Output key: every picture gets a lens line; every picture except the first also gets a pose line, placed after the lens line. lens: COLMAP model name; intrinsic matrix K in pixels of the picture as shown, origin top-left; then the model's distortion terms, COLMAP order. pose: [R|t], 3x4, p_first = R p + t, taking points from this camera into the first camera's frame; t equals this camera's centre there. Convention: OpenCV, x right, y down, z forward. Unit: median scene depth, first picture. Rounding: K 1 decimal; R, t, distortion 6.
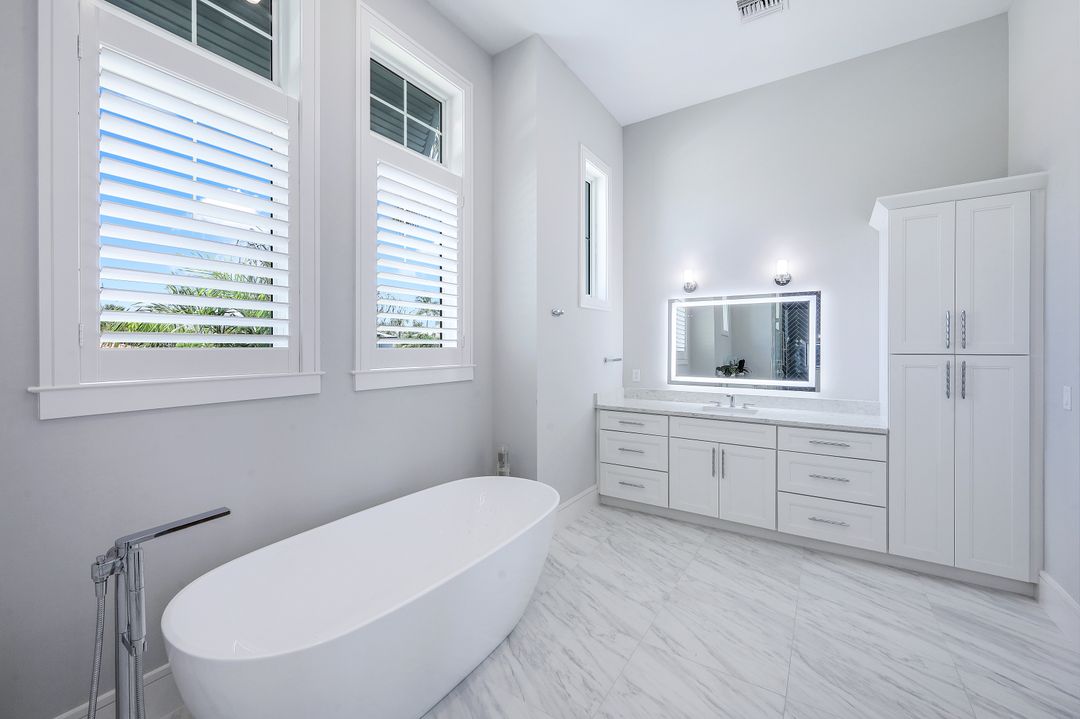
lens RADIAL K [[452.7, 0, 540.8], [0, 452.7, 346.1], [0, 0, 1]] dist [0.000329, -0.000052]
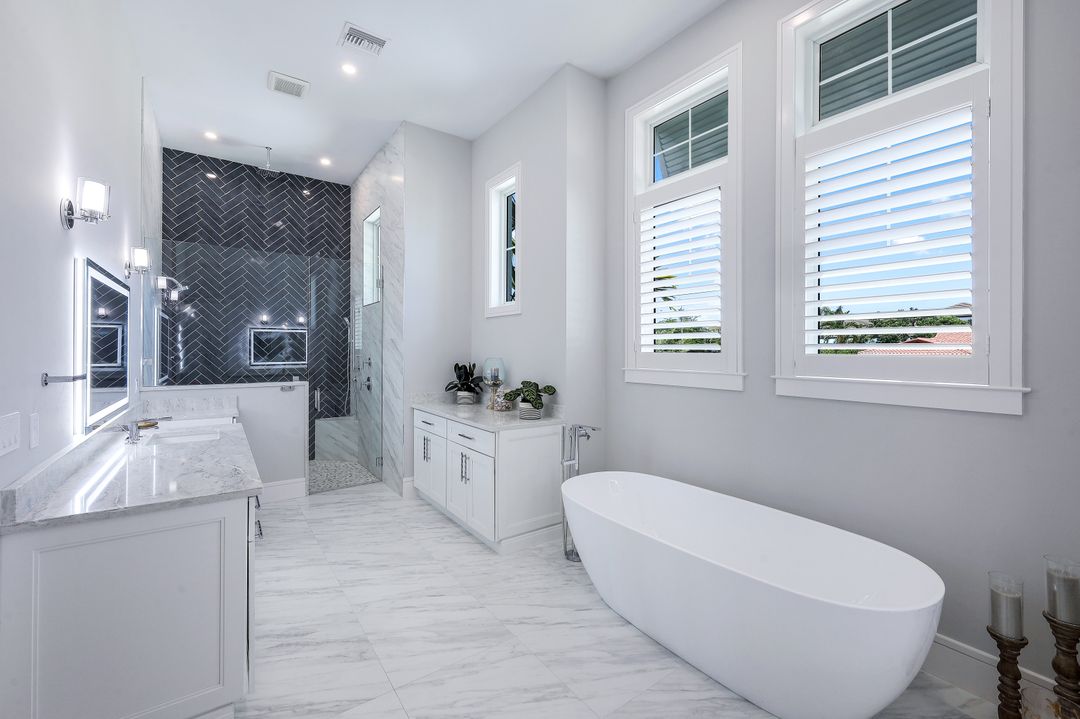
lens RADIAL K [[446.1, 0, 540.0], [0, 446.1, 359.5], [0, 0, 1]] dist [-0.001776, -0.000523]
pose [[-0.348300, 0.021257, -0.937142, 0.835989], [-0.002945, 0.999713, 0.023771, -0.007400], [0.937379, 0.011040, -0.348137, 0.934101]]
